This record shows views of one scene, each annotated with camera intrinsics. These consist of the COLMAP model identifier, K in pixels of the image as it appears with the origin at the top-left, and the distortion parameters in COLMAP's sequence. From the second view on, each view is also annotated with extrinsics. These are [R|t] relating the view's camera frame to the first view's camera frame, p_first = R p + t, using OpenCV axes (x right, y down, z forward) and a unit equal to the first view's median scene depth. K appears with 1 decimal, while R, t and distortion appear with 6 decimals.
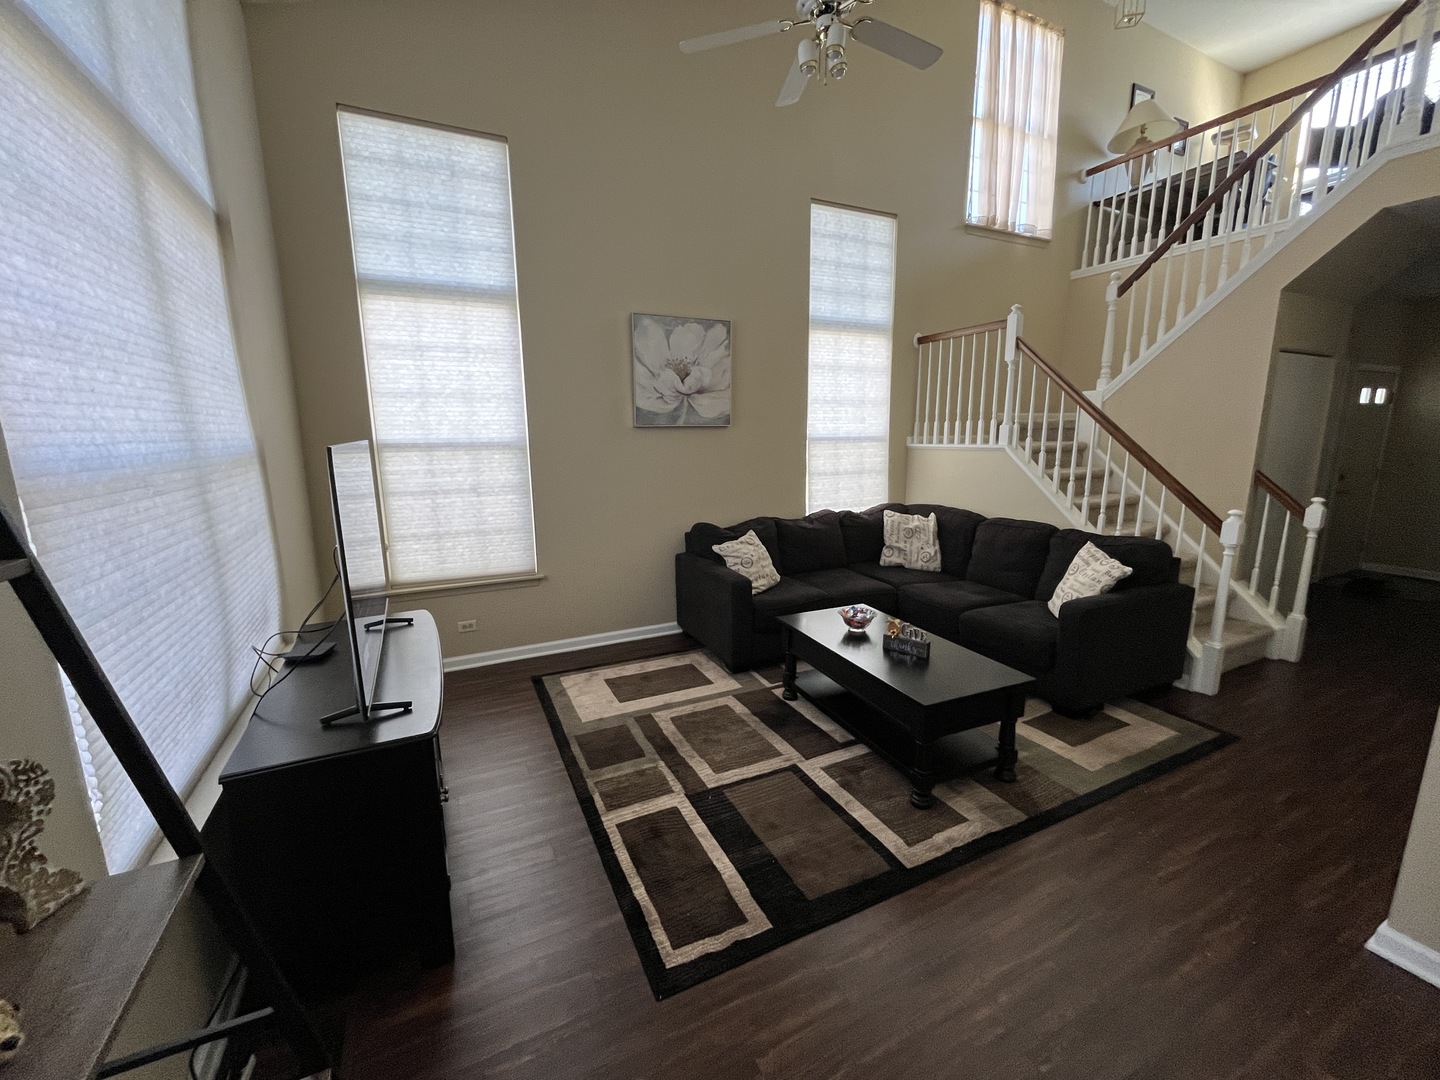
lens RADIAL K [[583.2, 0, 716.2], [0, 583.2, 537.8], [0, 0, 1]] dist [-0.001691, -0.000480]
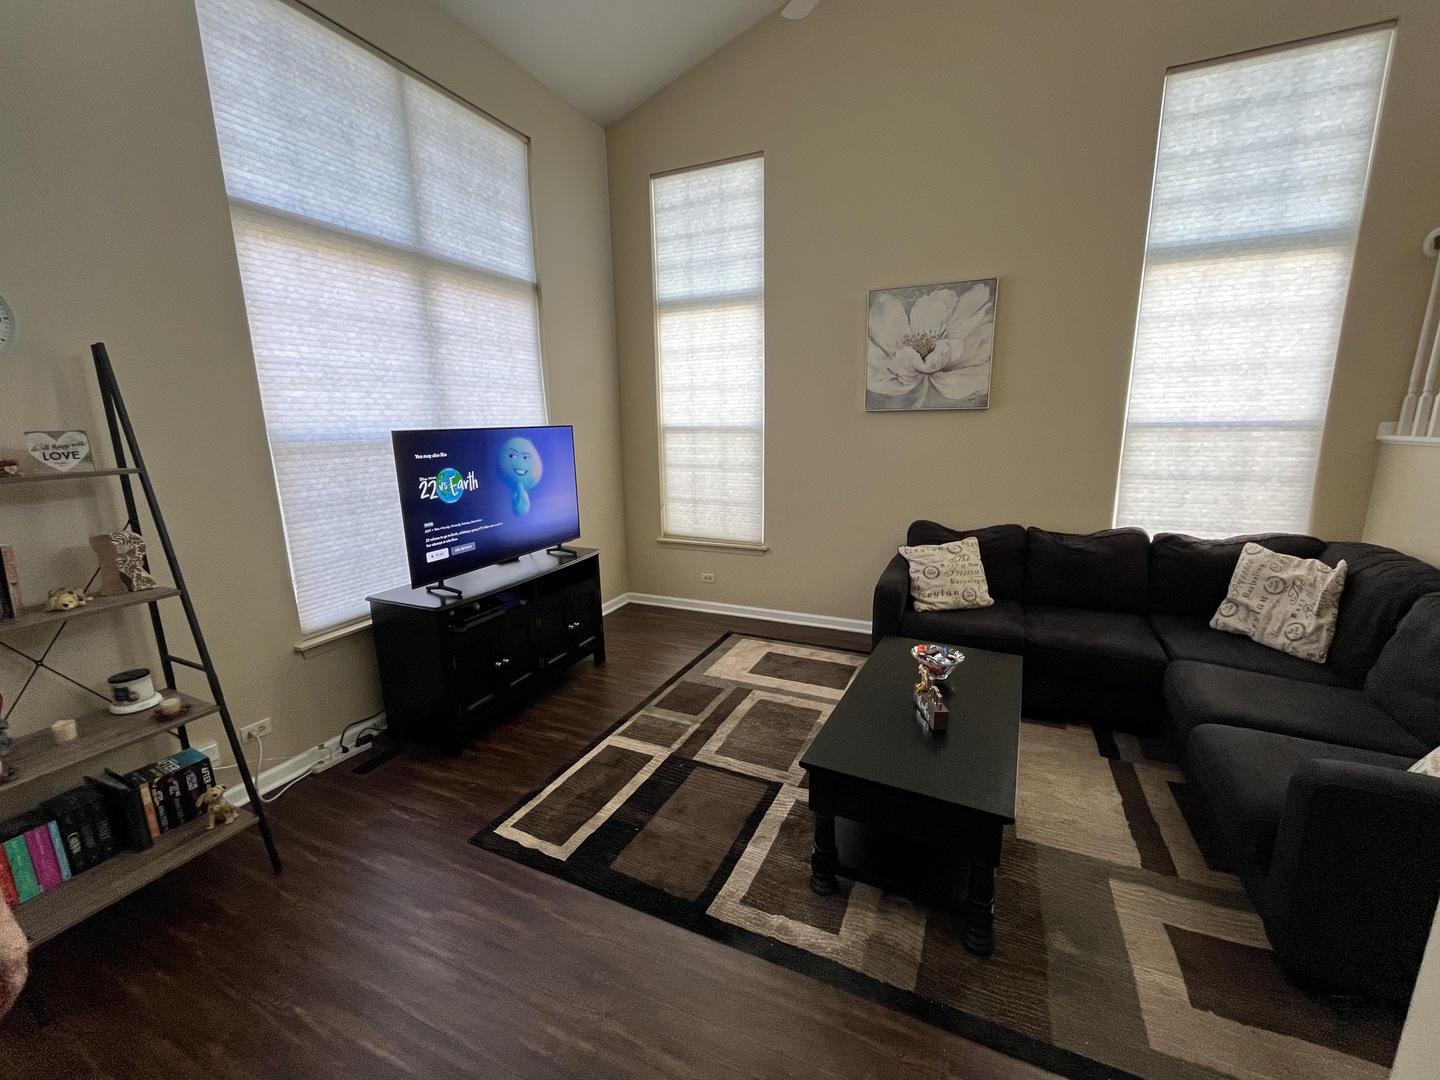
lens RADIAL K [[583.2, 0, 716.2], [0, 583.2, 537.8], [0, 0, 1]] dist [-0.001691, -0.000480]
pose [[0.638084, 0.153364, -0.754538, 0.493571], [-0.129827, 0.987361, 0.090898, -0.044153], [0.758942, 0.039959, 0.649931, 0.218450]]
